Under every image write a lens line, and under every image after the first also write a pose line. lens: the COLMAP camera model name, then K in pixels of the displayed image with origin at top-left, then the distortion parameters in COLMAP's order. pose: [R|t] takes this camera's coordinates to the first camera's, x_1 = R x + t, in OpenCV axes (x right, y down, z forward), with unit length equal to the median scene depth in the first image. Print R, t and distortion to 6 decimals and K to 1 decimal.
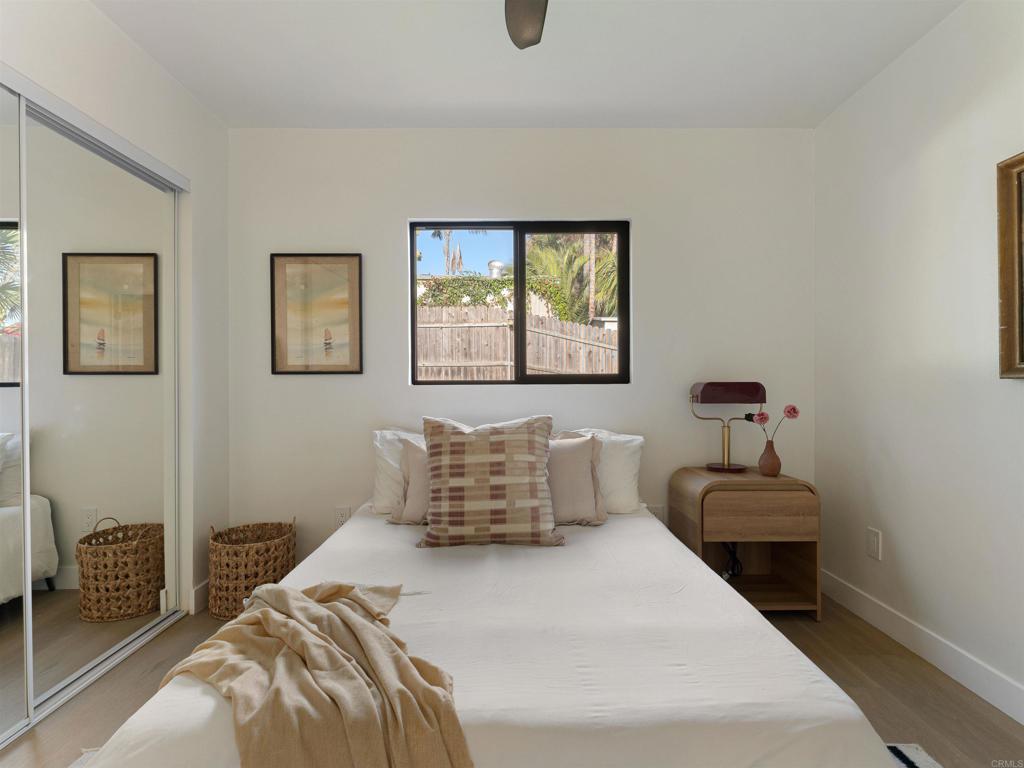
lens RADIAL K [[525.3, 0, 508.3], [0, 525.3, 384.9], [0, 0, 1]] dist [-0.002841, 0.001336]
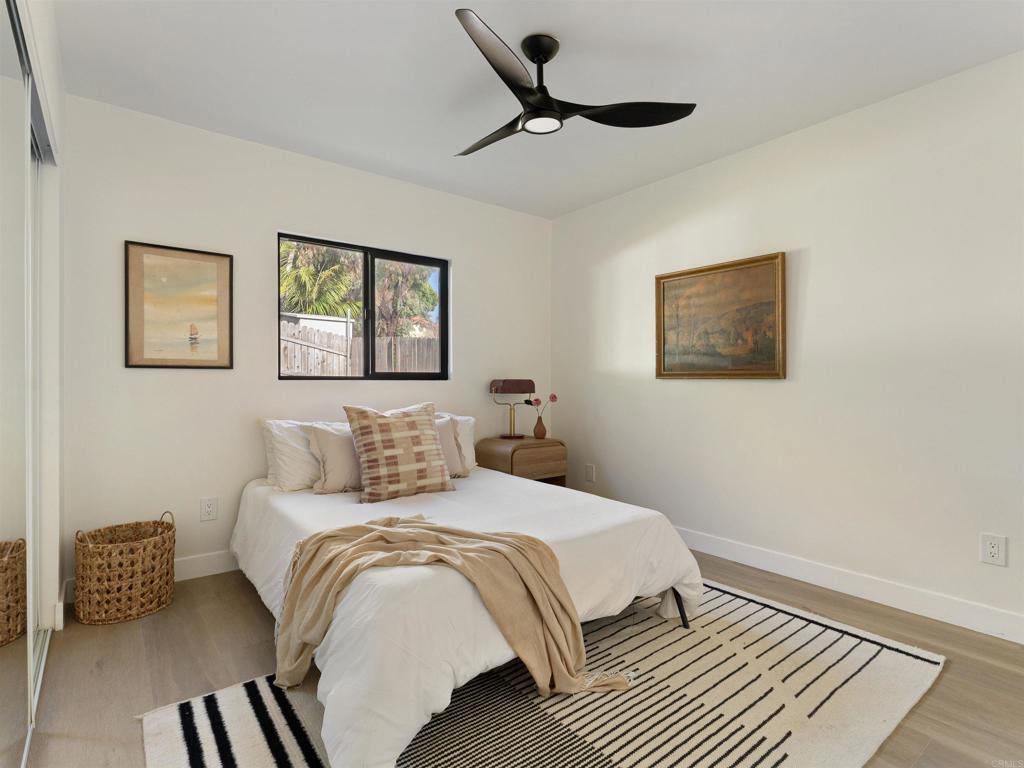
lens RADIAL K [[525.3, 0, 515.7], [0, 525.3, 381.4], [0, 0, 1]] dist [-0.002841, 0.001336]
pose [[0.785957, 0.005517, 0.618256, -0.562003], [-0.004544, 0.999985, -0.003146, 0.005285], [-0.618264, -0.000337, 0.785970, -0.210706]]
